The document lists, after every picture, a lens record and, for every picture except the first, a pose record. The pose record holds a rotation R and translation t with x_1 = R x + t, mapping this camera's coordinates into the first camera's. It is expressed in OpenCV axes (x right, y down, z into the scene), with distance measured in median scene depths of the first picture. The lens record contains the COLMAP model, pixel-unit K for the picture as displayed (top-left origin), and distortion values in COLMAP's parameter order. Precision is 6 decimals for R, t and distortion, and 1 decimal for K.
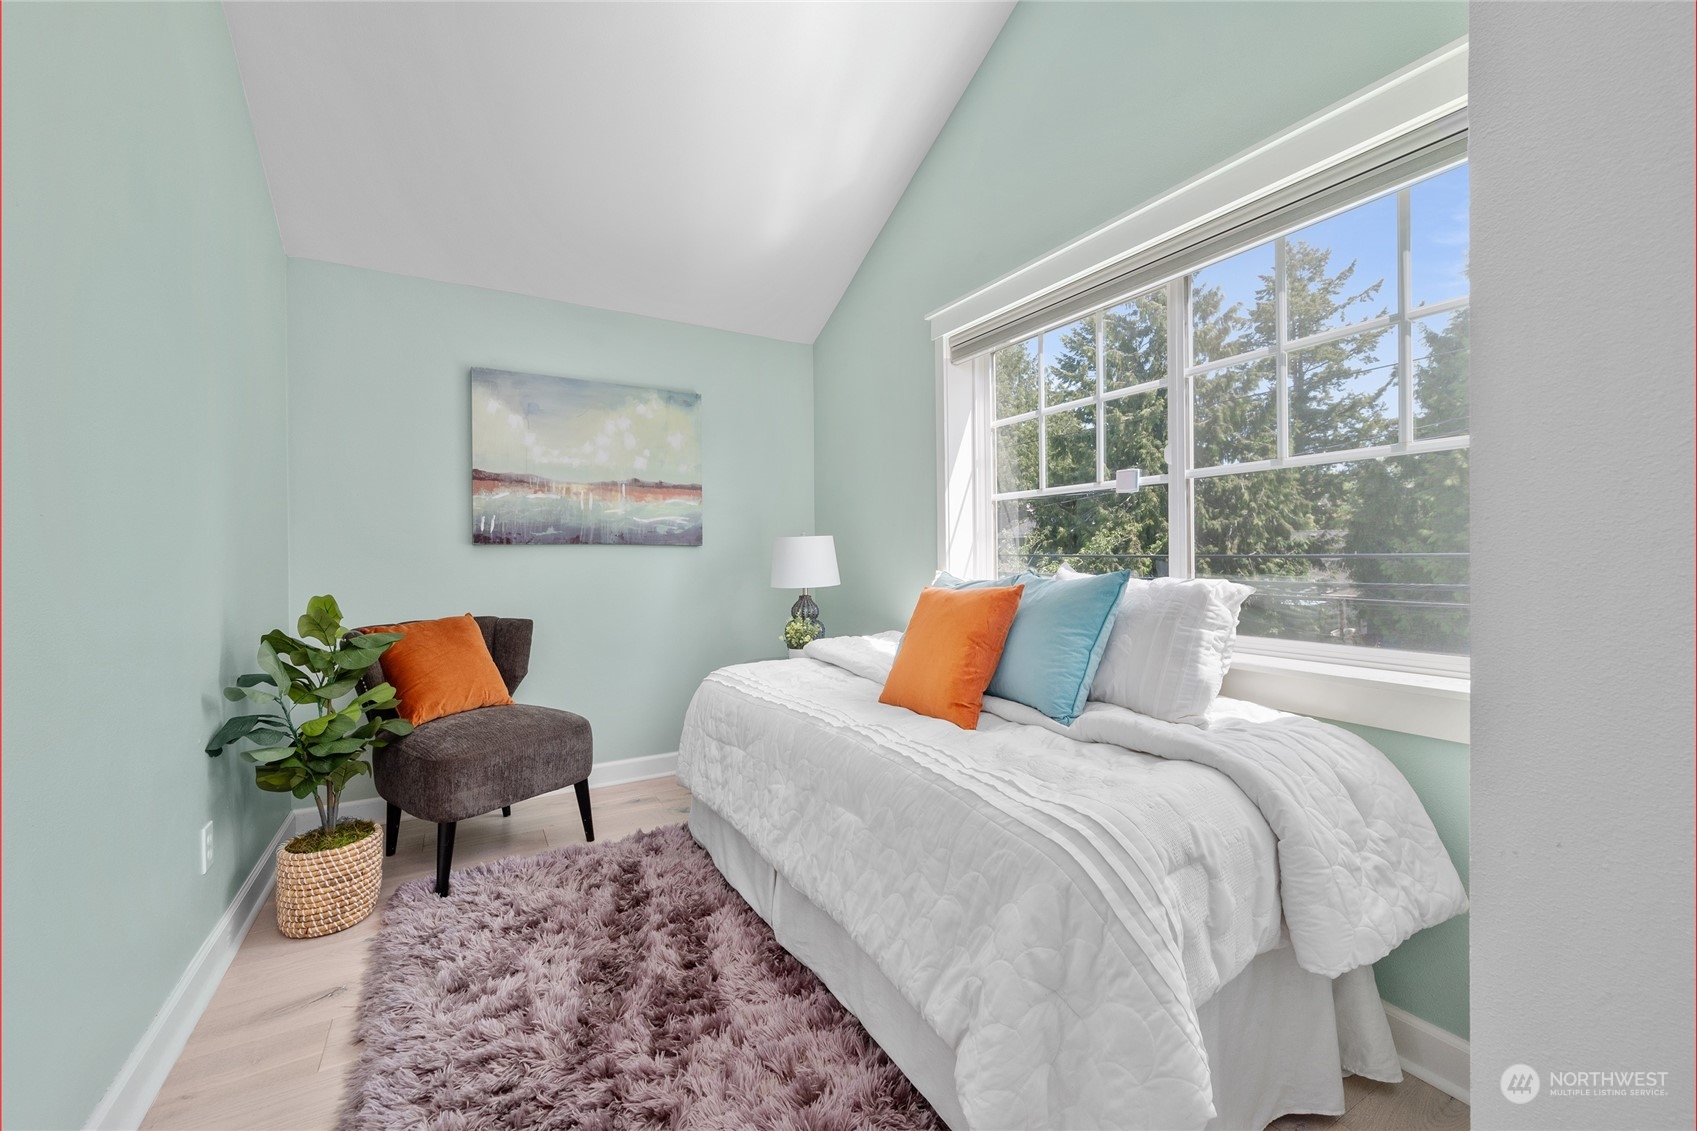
lens RADIAL K [[675.7, 0, 838.4], [0, 675.7, 561.2], [0, 0, 1]] dist [0.001590, 0.000347]
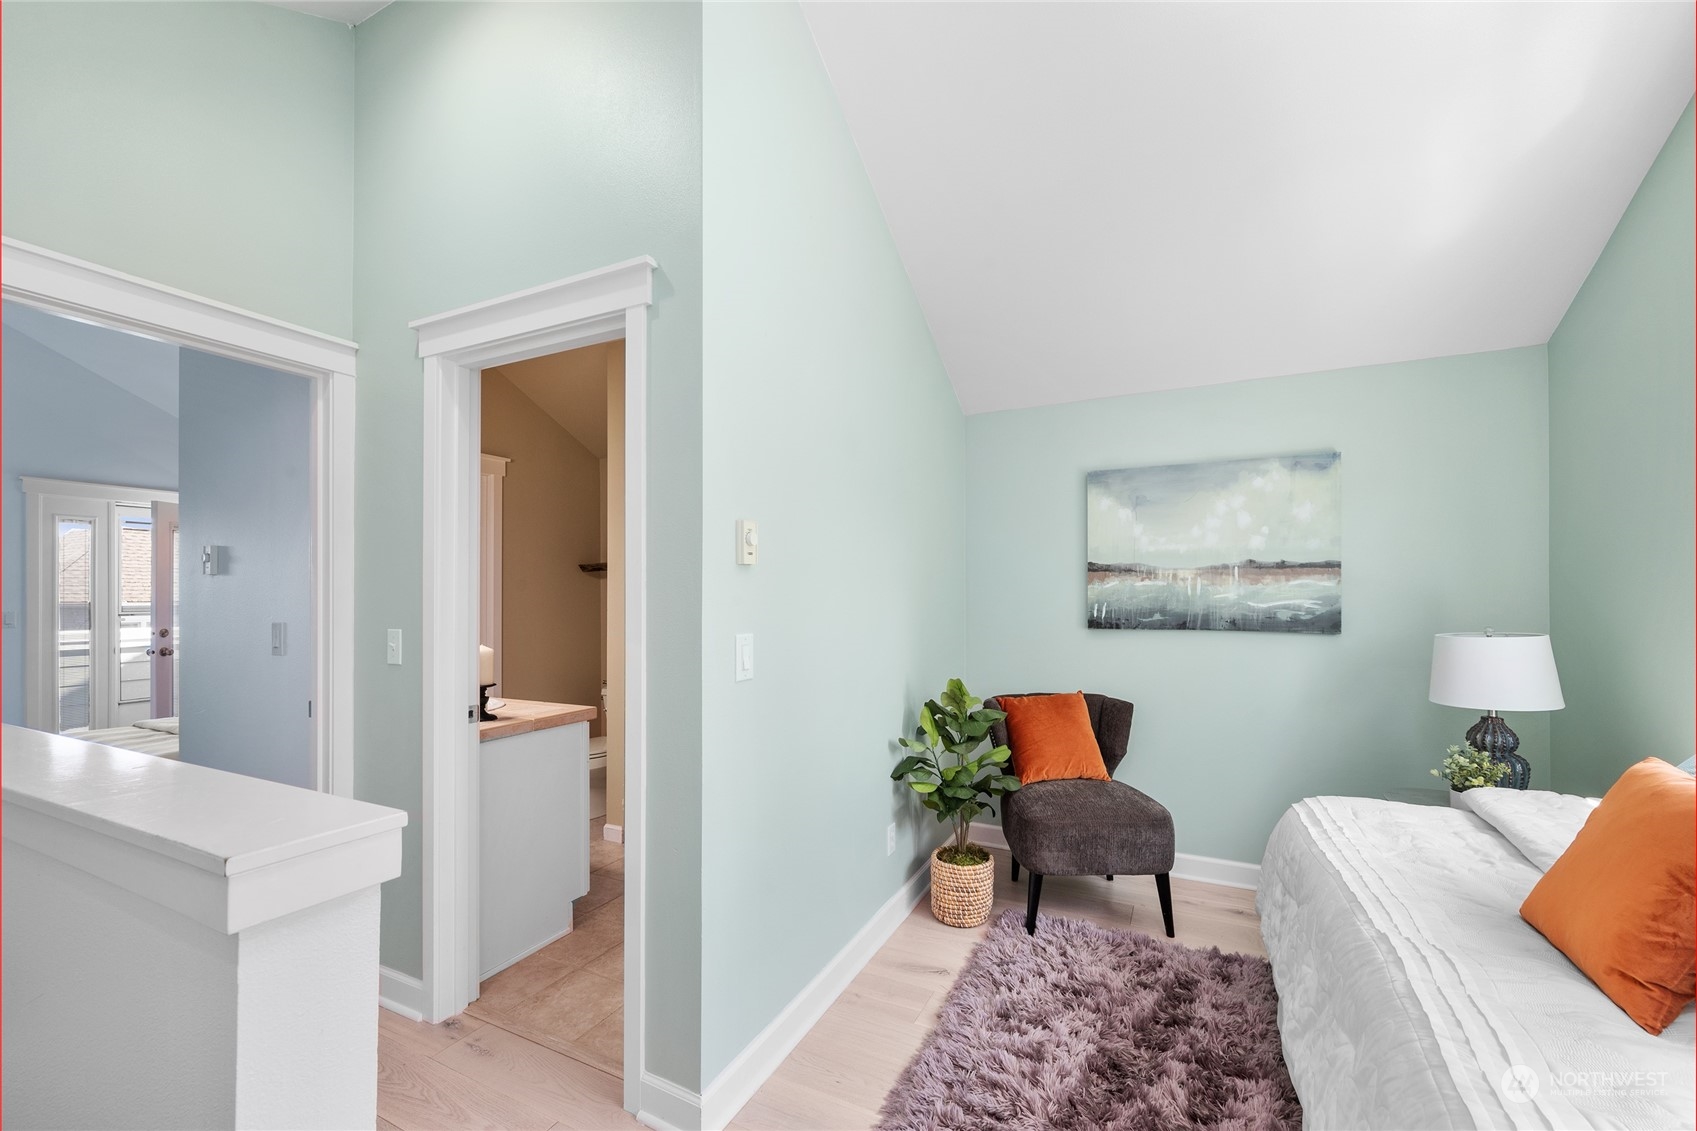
lens RADIAL K [[675.7, 0, 844.9], [0, 675.7, 591.8], [0, 0, 1]] dist [0.001590, 0.000347]
pose [[0.553898, -0.003629, -0.832577, 0.212919], [-0.001958, 0.999982, -0.005661, -0.095962], [0.832582, 0.004766, 0.553881, 0.041247]]
